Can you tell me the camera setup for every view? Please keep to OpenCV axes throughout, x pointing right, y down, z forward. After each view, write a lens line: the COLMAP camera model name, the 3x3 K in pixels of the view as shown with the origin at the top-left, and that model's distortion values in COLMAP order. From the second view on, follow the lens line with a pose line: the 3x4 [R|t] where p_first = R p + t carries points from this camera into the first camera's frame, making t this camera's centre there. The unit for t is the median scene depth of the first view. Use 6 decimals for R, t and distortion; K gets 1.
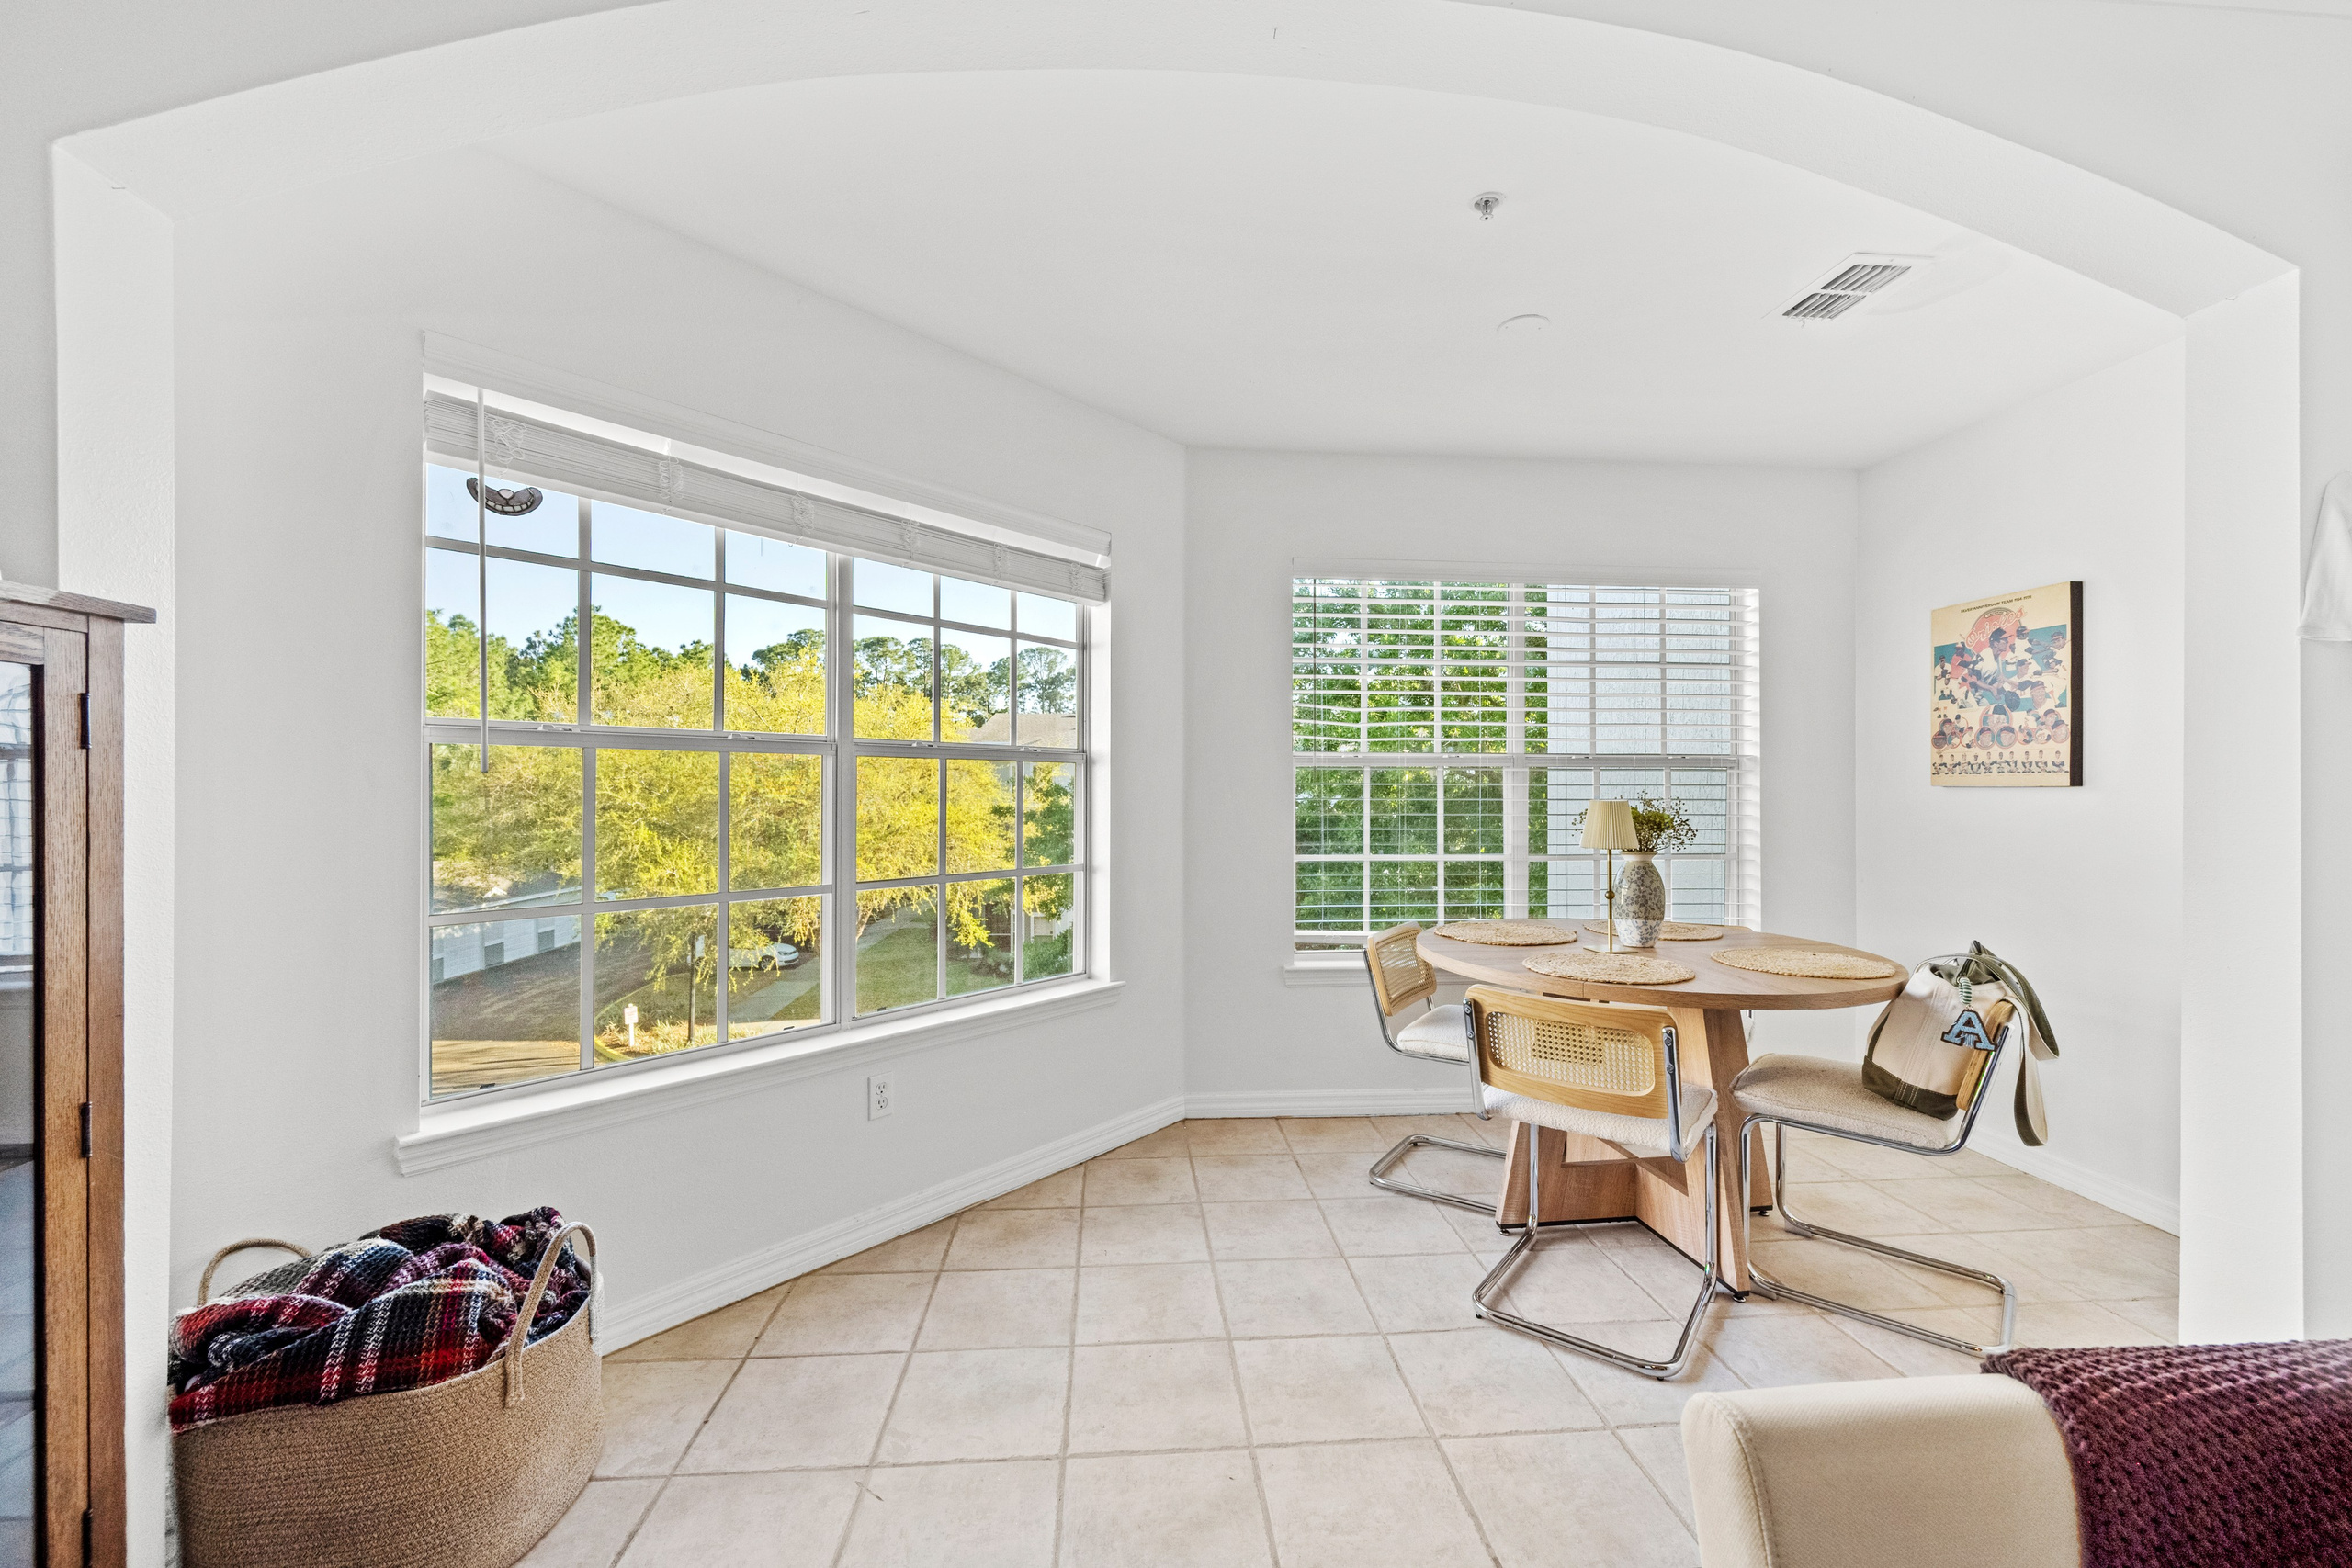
lens RADIAL K [[938.0, 0, 1176.0], [0, 938.0, 784.0], [0, 0, 1]] dist [0.000550, 0.000215]
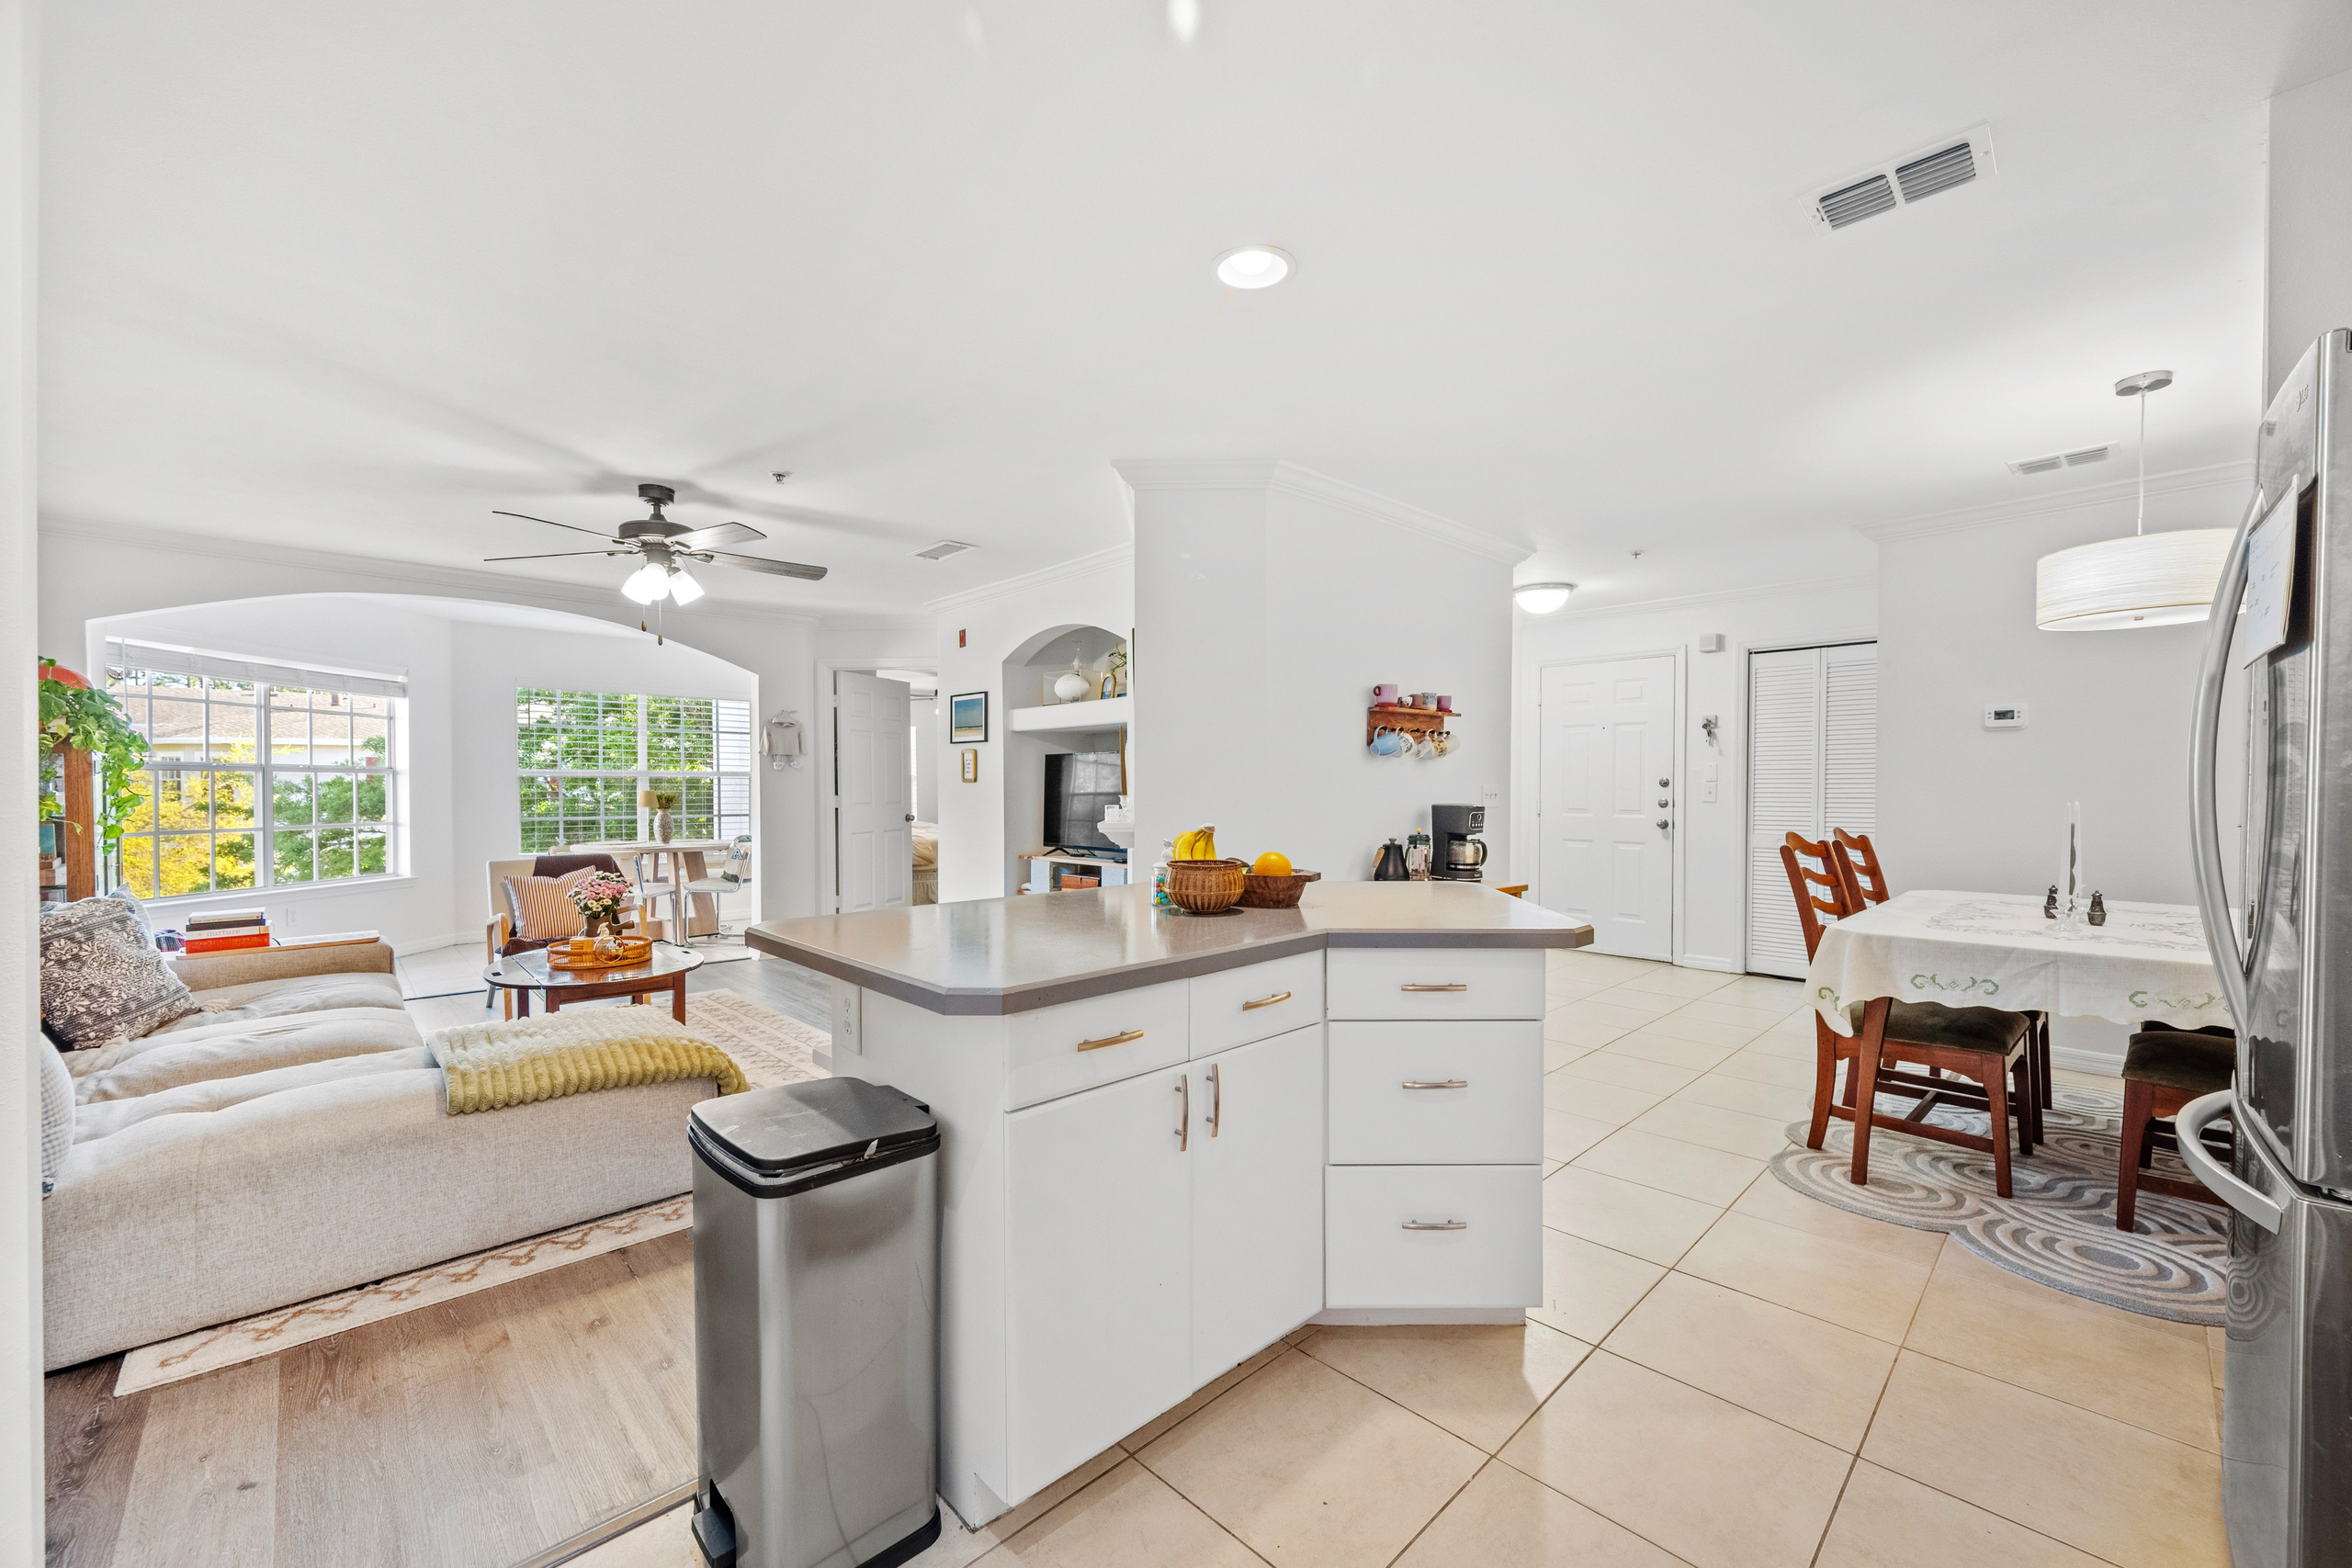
lens RADIAL K [[938.0, 0, 1176.0], [0, 938.0, 784.0], [0, 0, 1]] dist [0.000550, 0.000215]
pose [[0.783179, 0.001297, 0.621795, -0.027764], [-0.002677, 0.999996, 0.001286, -0.006679], [-0.621791, -0.002672, 0.783179, -1.774158]]
